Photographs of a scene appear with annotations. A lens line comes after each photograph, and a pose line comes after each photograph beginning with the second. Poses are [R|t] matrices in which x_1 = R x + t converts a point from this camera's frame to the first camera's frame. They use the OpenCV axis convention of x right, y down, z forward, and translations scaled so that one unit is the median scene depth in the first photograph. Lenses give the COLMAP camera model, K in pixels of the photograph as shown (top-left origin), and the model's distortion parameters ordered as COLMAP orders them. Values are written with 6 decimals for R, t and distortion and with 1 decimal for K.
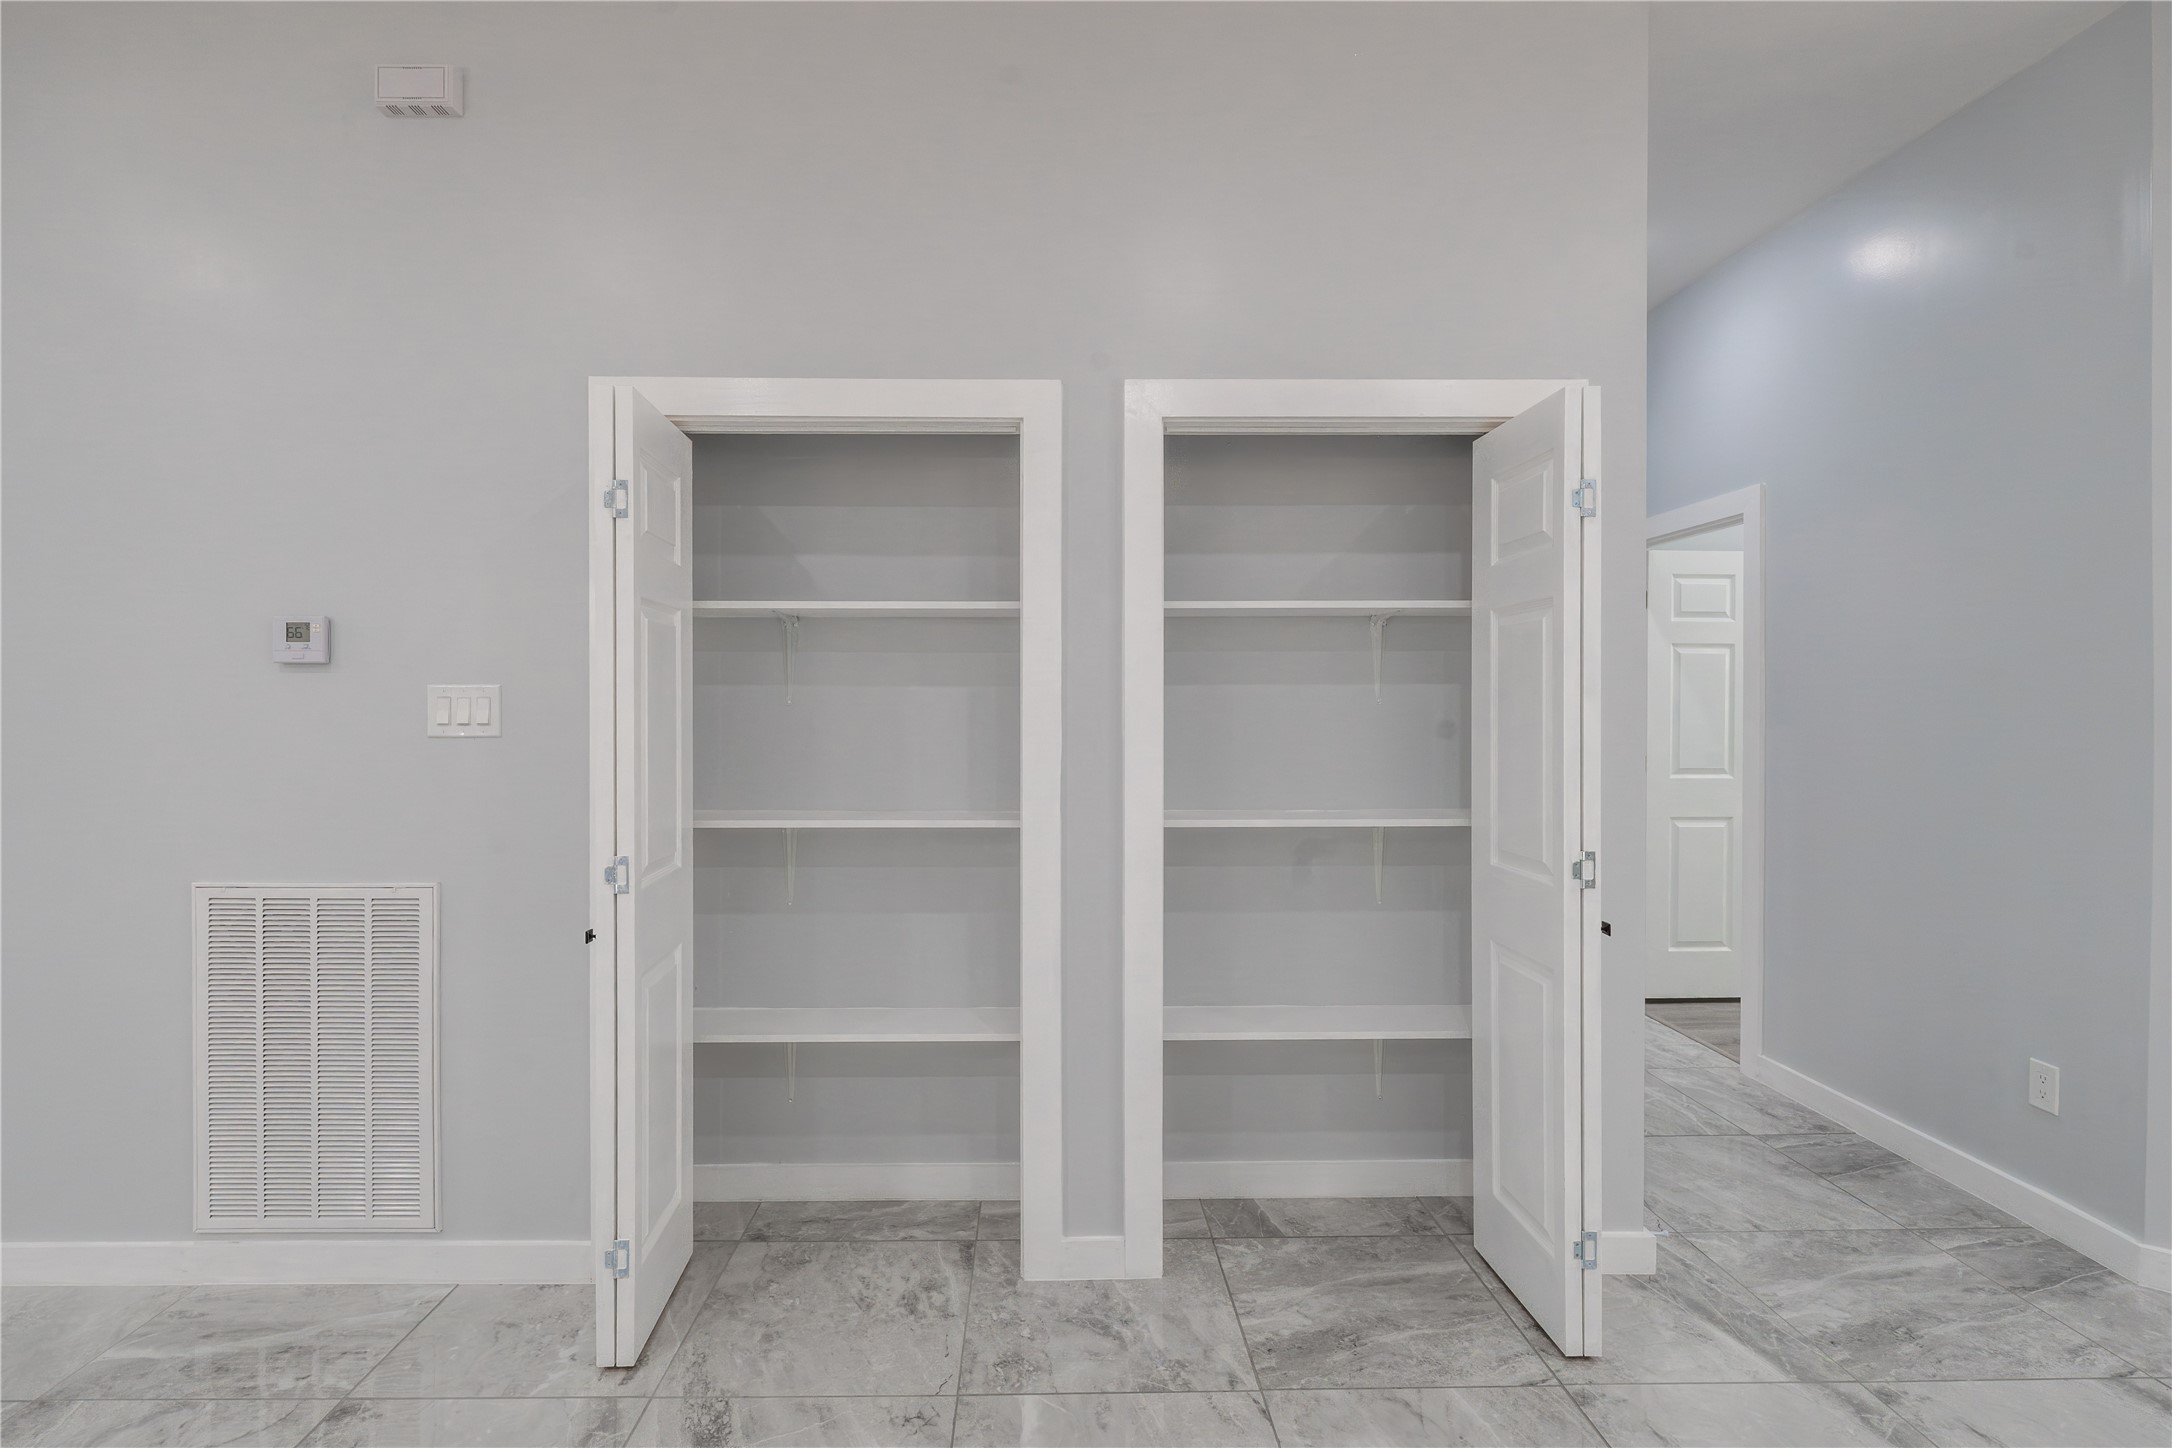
lens RADIAL K [[1016.3, 0, 1080.4], [0, 1016.3, 712.0], [0, 0, 1]] dist [0.000124, -0.000471]
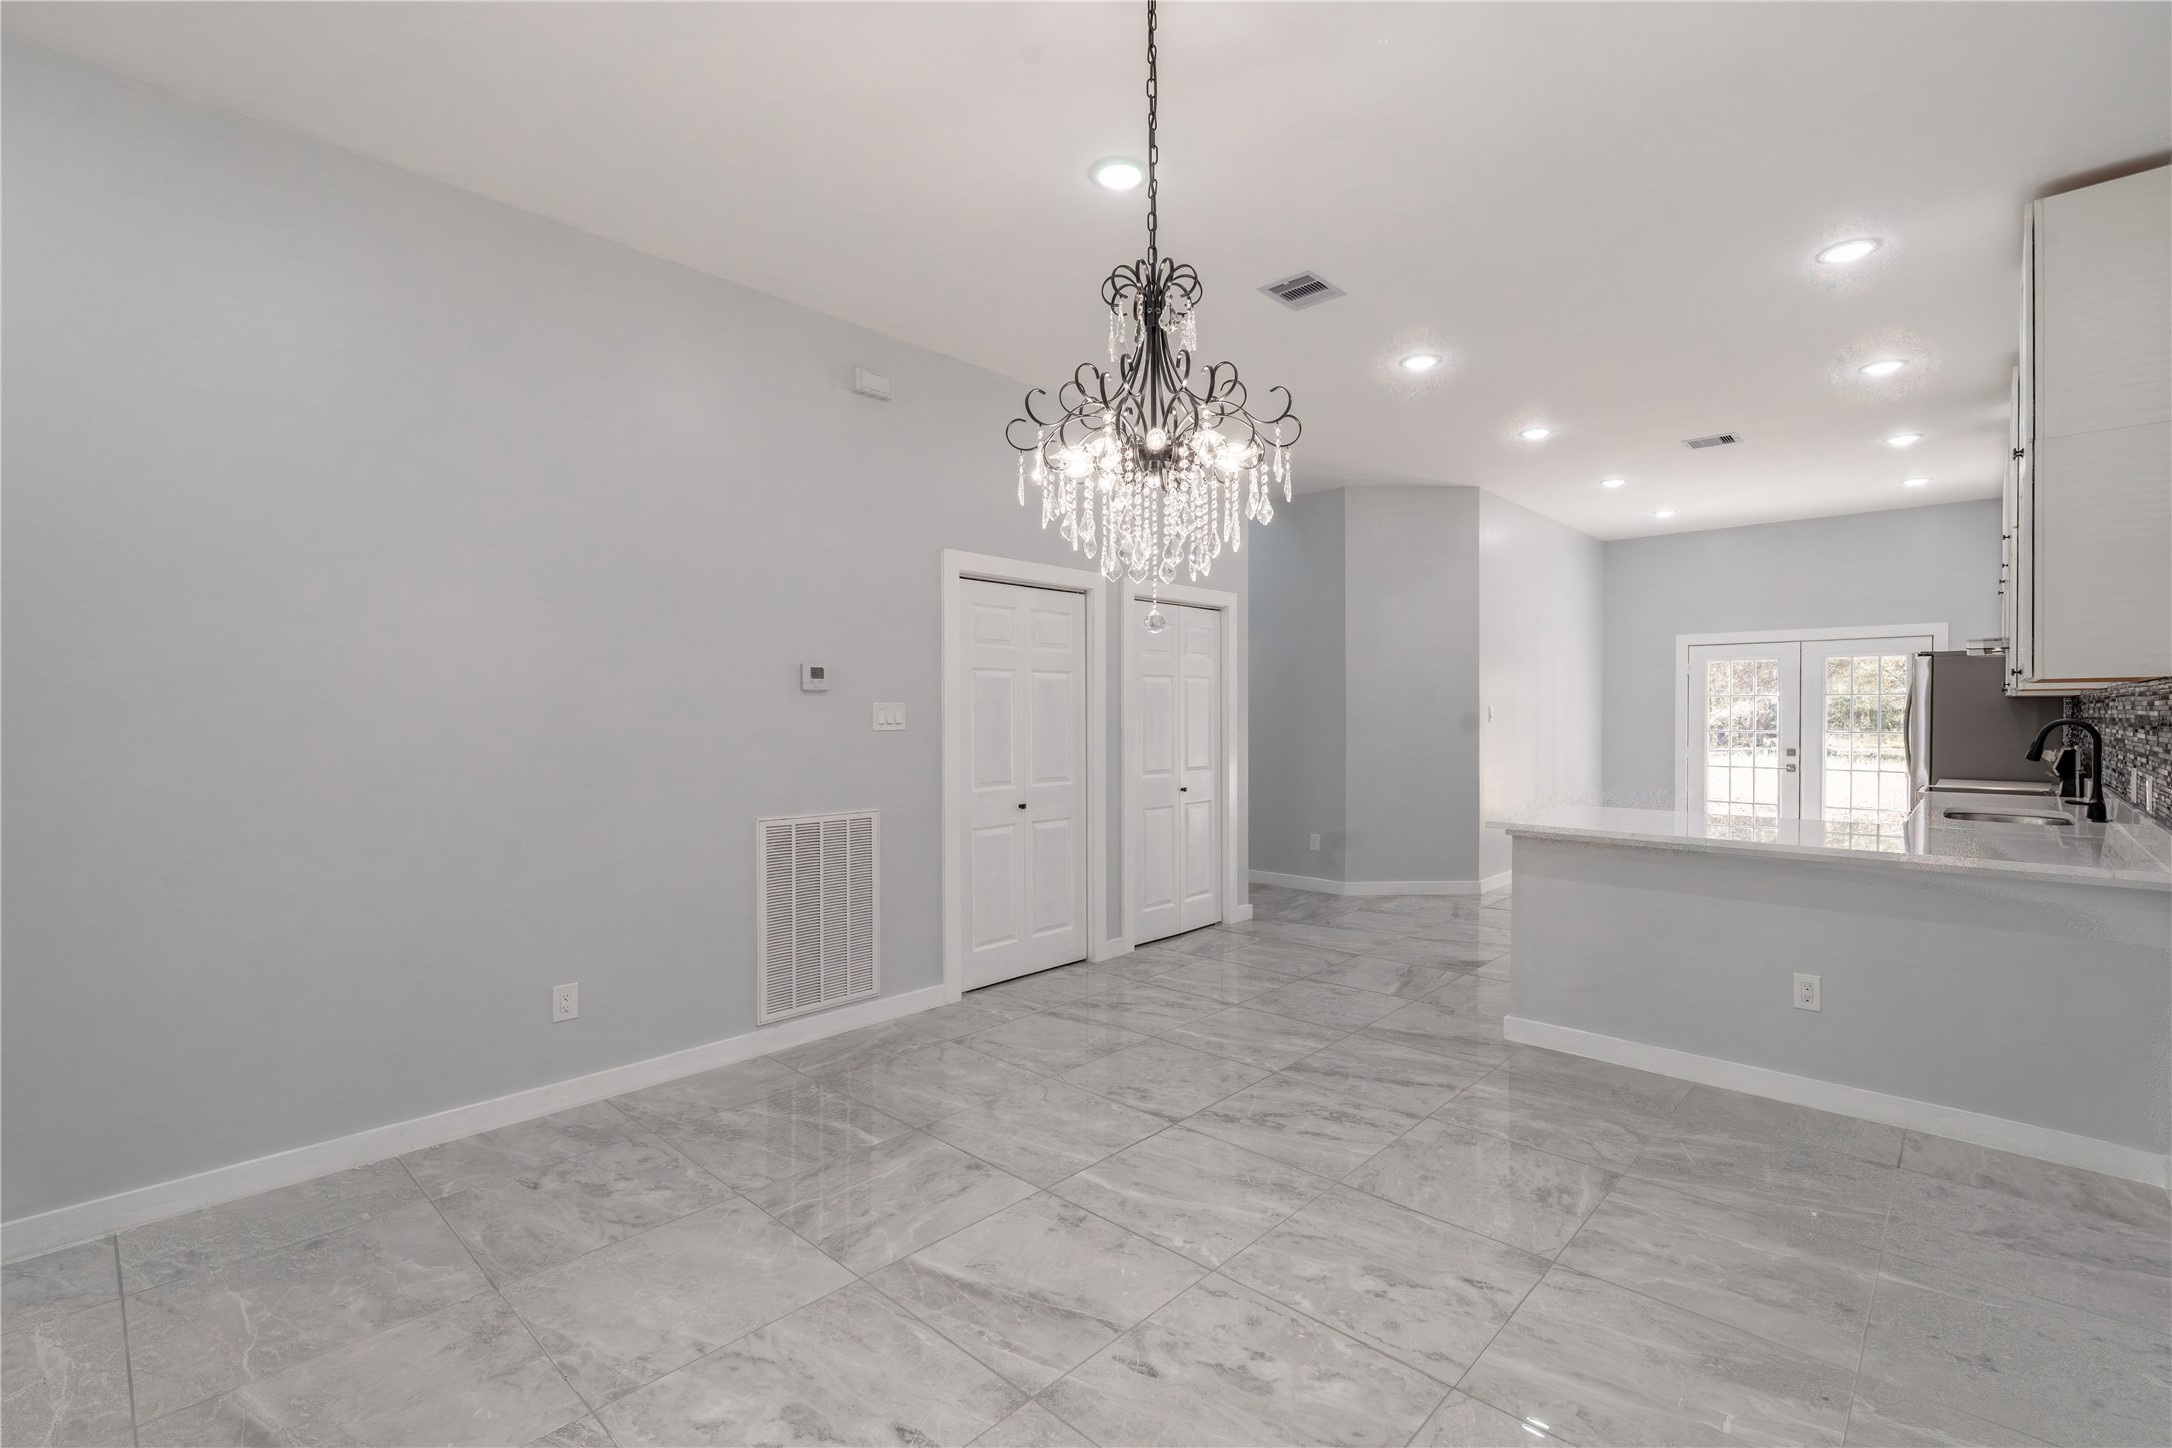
lens RADIAL K [[961.6, 0, 1084.1], [0, 961.6, 720.1], [0, 0, 1]] dist [-0.012224, 0.000359]
pose [[0.703992, -0.009307, 0.710147, -1.625937], [0.007449, 0.999956, 0.005720, -0.002207], [-0.710169, 0.001263, 0.704030, -0.513814]]
